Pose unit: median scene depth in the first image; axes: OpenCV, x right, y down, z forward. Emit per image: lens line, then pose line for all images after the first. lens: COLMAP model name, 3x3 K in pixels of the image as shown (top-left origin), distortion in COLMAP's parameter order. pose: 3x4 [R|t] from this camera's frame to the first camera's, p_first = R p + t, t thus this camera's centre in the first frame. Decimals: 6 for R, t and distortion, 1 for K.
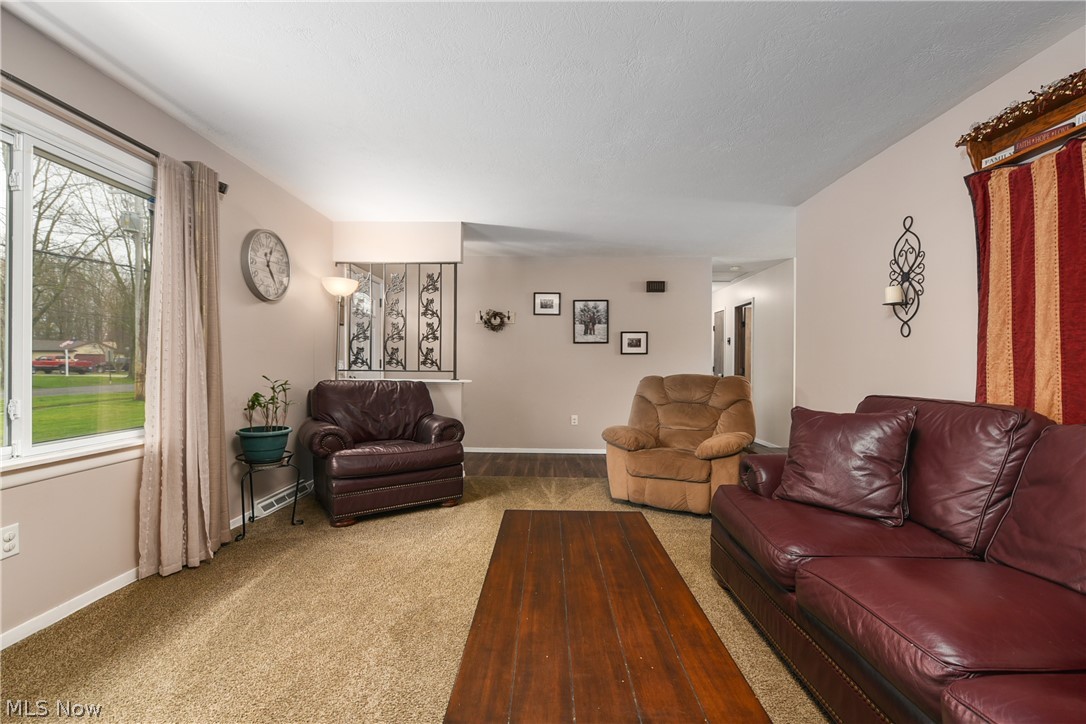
lens RADIAL K [[447.8, 0, 562.9], [0, 447.8, 365.0], [0, 0, 1]] dist [-0.008519, -0.000070]
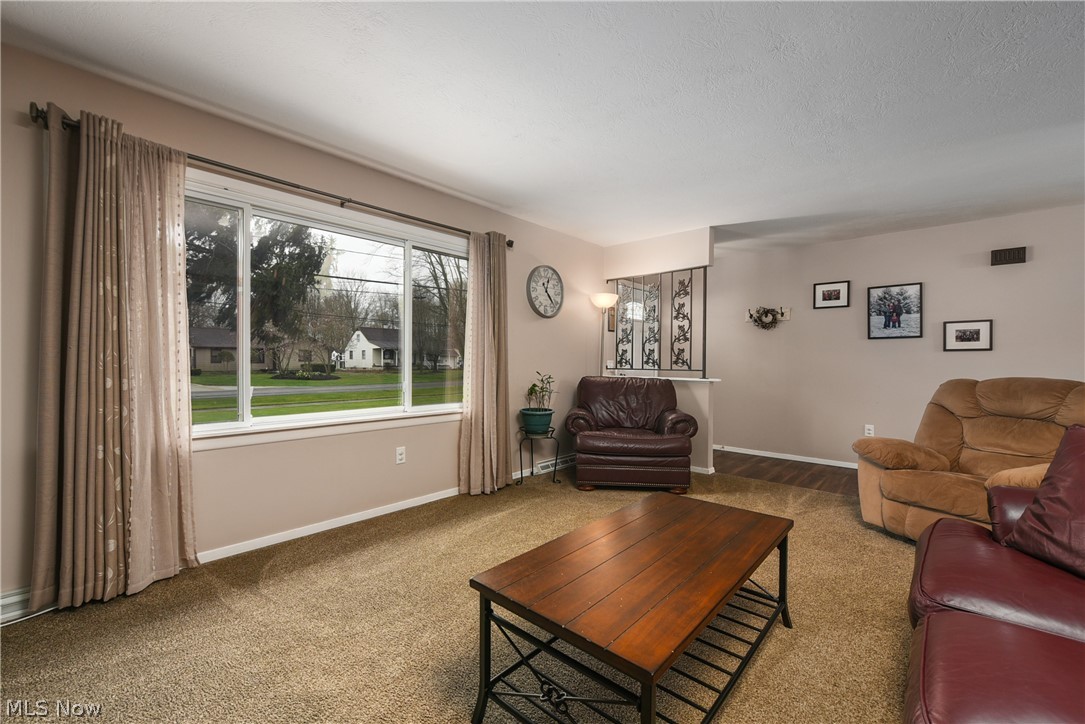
lens RADIAL K [[447.4, 0, 562.3], [0, 447.4, 365.0], [0, 0, 1]] dist [-0.008519, -0.000070]
pose [[0.764590, 0.001746, -0.644514, 0.185797], [-0.002015, 0.999998, 0.000318, 0.001737], [0.644513, 0.001055, 0.764592, -0.011774]]
